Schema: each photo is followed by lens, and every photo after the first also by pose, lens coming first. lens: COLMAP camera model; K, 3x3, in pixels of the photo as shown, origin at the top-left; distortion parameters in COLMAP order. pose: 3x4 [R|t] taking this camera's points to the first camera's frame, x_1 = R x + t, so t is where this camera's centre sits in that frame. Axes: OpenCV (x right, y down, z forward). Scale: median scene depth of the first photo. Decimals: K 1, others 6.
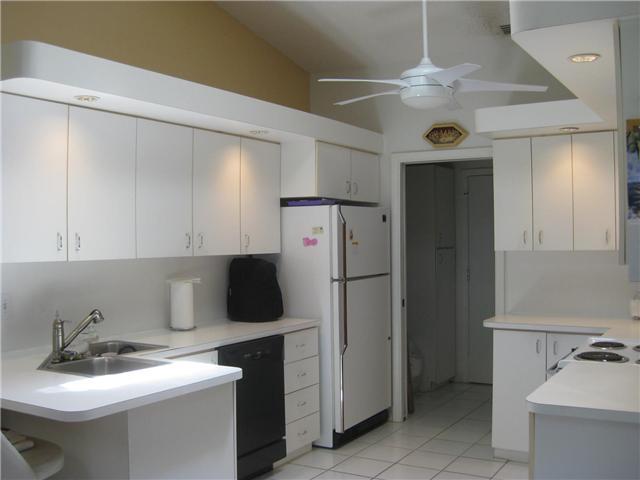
lens RADIAL K [[704.9, 0, 322.3], [0, 704.9, 237.6], [0, 0, 1]] dist [-0.181752, 0.142649]
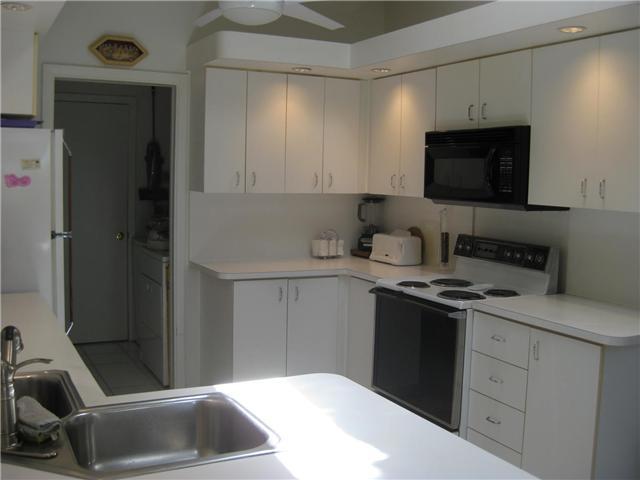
lens RADIAL K [[704.9, 0, 322.3], [0, 704.9, 237.6], [0, 0, 1]] dist [-0.181752, 0.142649]
pose [[0.507283, -0.053115, 0.860141, -0.441079], [-0.023975, 0.996843, 0.075696, 0.004001], [-0.861446, -0.059021, 0.504408, 0.417771]]
